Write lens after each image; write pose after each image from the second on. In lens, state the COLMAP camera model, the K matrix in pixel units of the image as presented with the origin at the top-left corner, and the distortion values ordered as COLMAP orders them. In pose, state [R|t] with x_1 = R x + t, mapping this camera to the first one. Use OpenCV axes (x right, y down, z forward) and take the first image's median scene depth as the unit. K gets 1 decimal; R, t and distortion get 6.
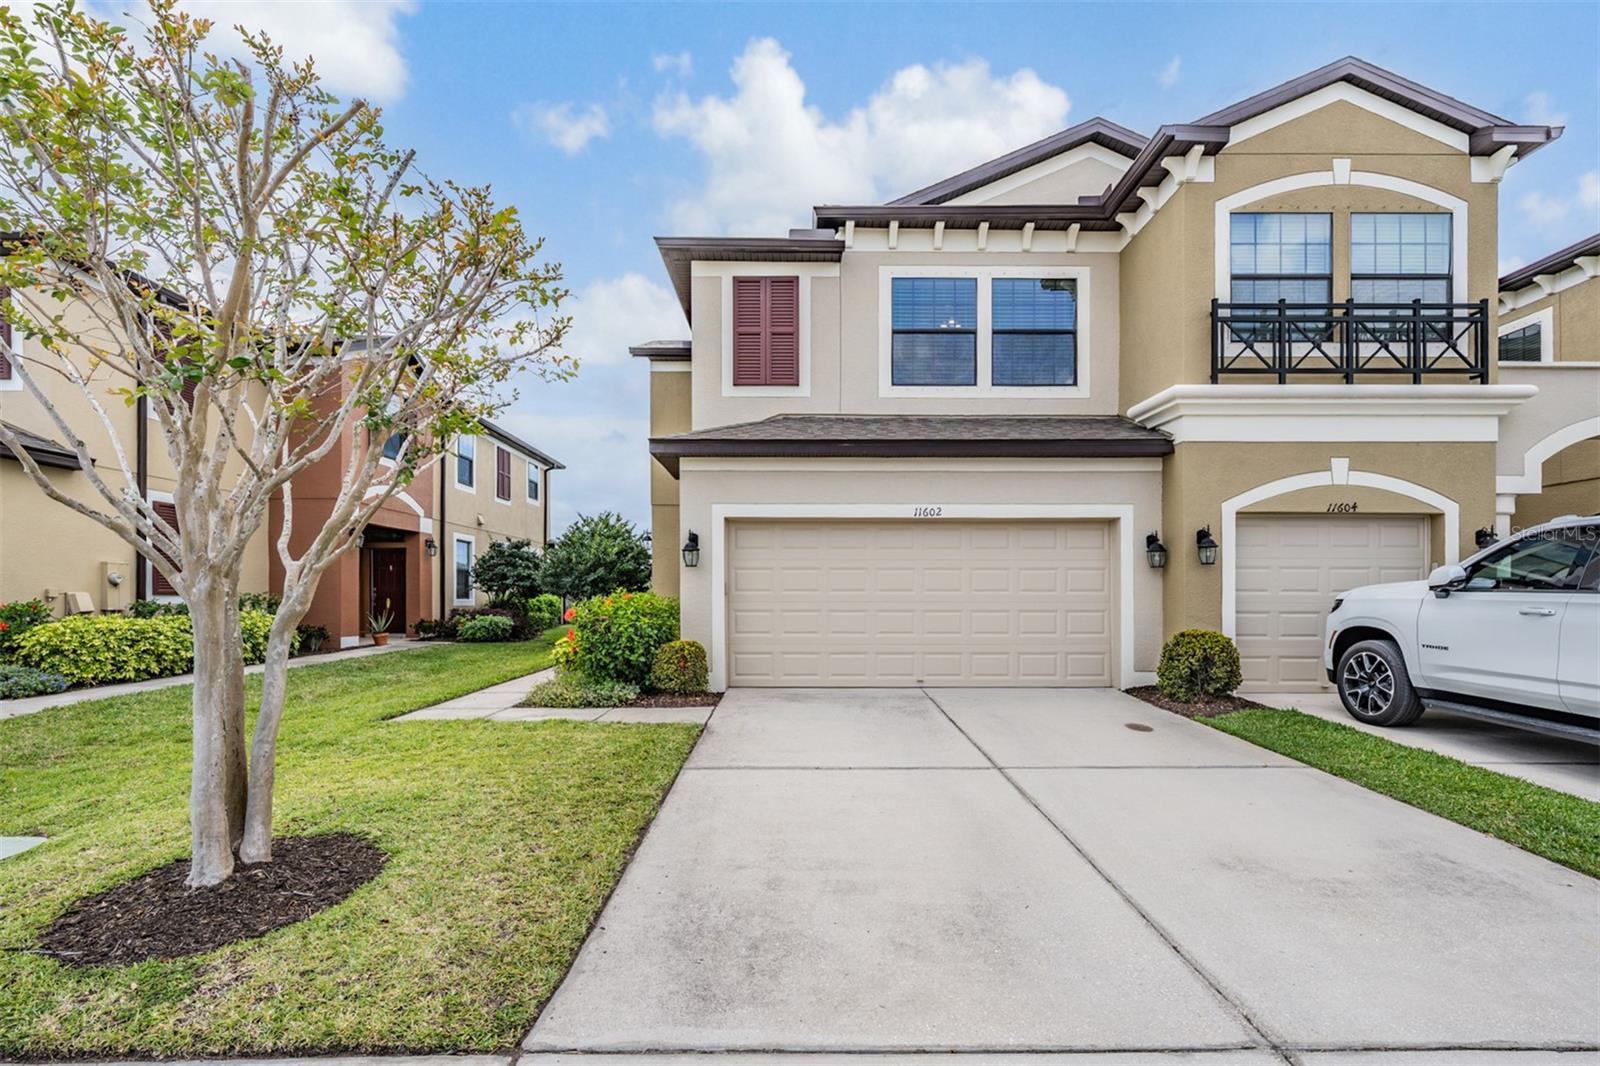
lens RADIAL K [[750.1, 0, 798.8], [0, 750.1, 565.3], [0, 0, 1]] dist [0.000477, 0.000066]
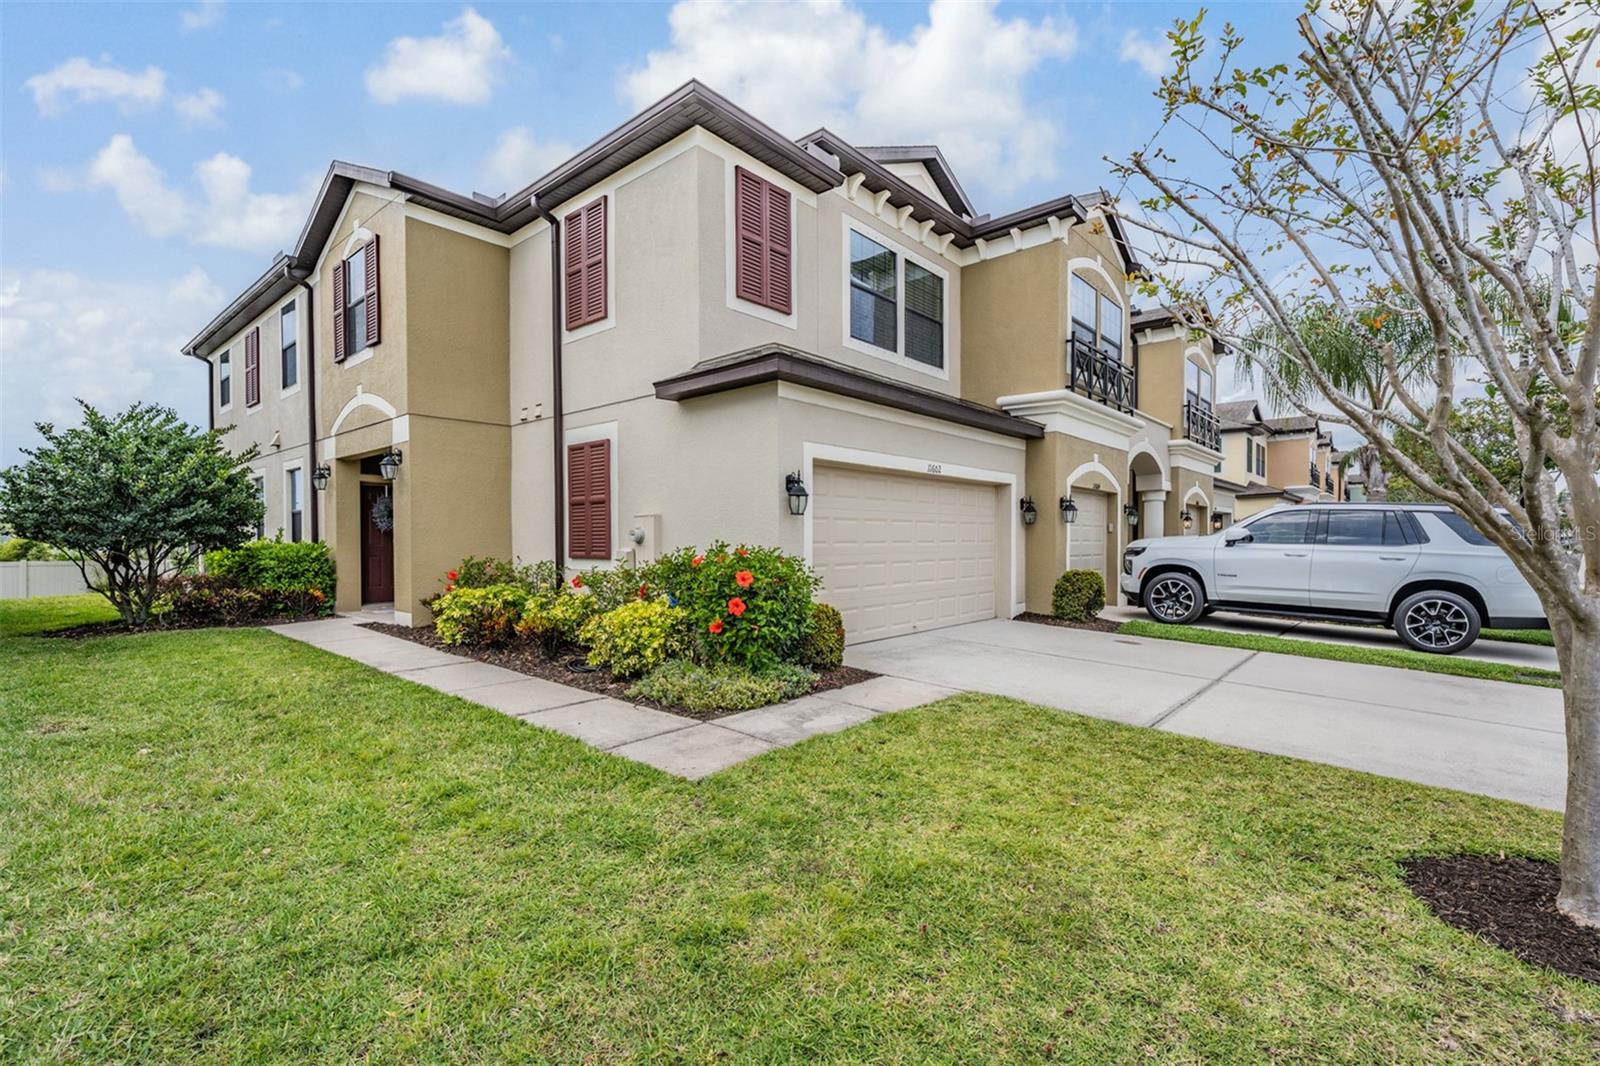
lens RADIAL K [[743.9, 0, 792.9], [0, 743.9, 519.7], [0, 0, 1]] dist [0.000467, -0.000392]
pose [[0.636646, 0.016471, 0.770980, -0.692355], [-0.030865, 0.999515, 0.004133, 0.002672], [-0.770538, -0.026428, 0.636845, 0.423683]]
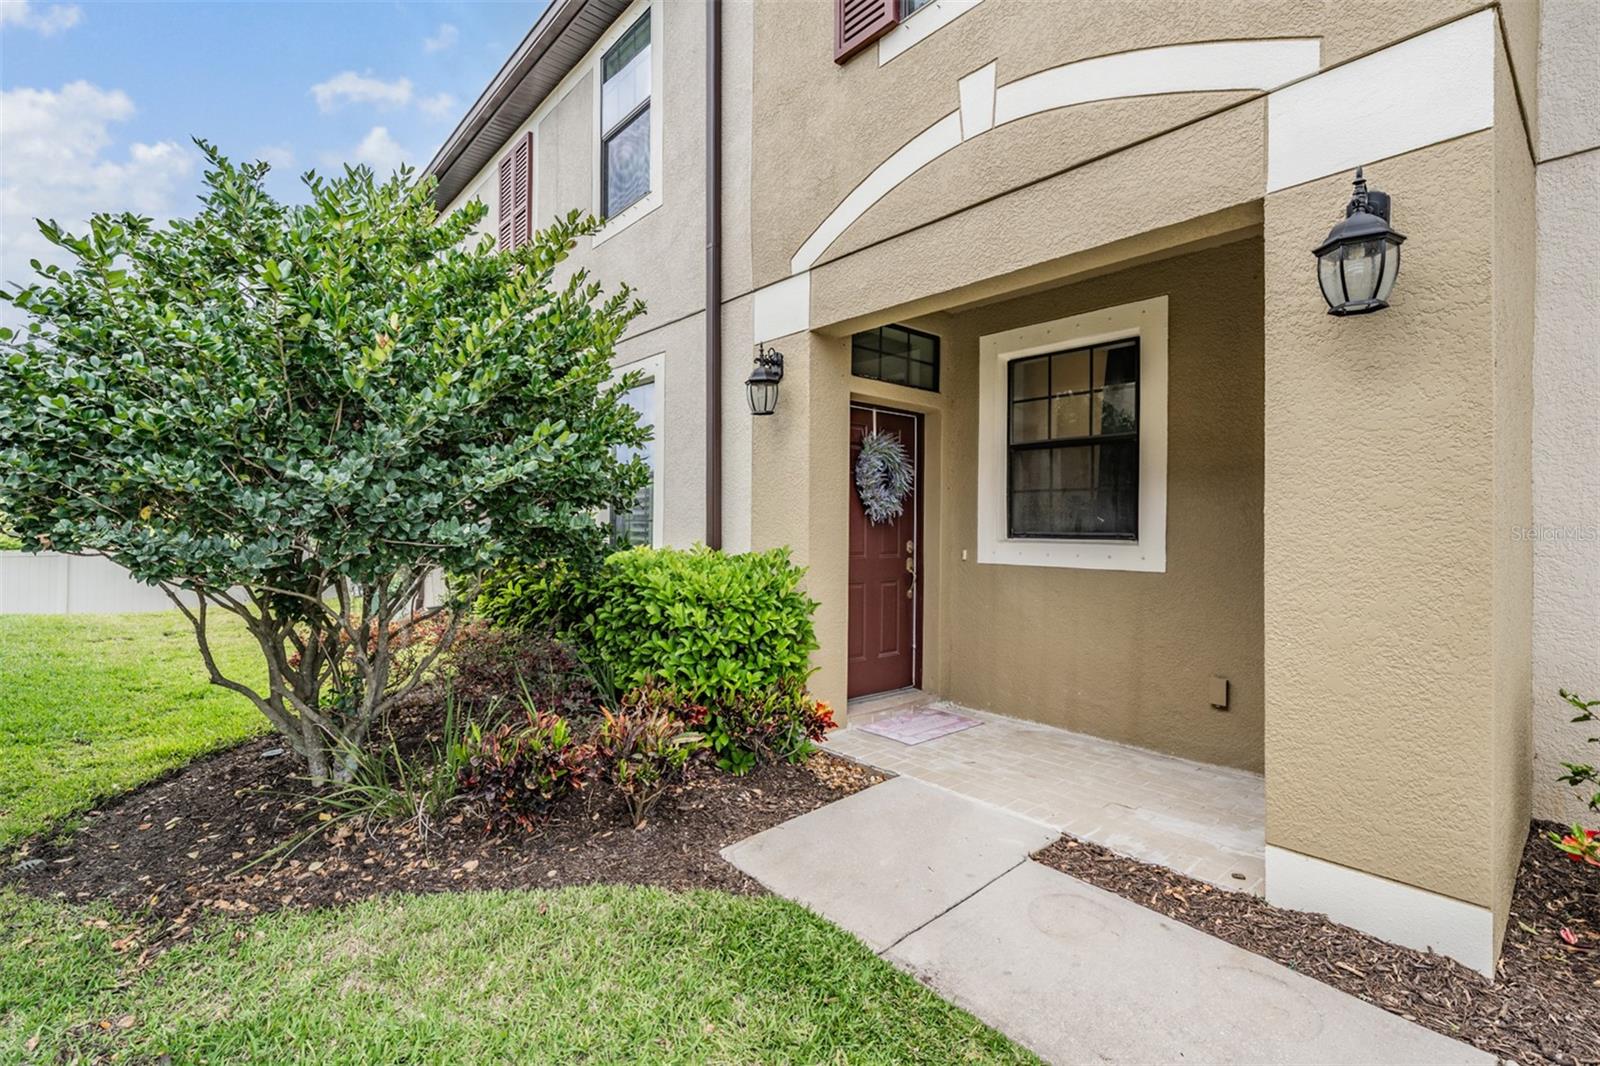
lens RADIAL K [[754.9, 0, 798.8], [0, 754.9, 490.0], [0, 0, 1]] dist [-0.000869, -0.000237]
pose [[0.732956, 0.034167, 0.679418, -0.563673], [-0.031654, 0.999369, -0.016108, 0.034511], [-0.679539, -0.009700, 0.733575, 1.357812]]
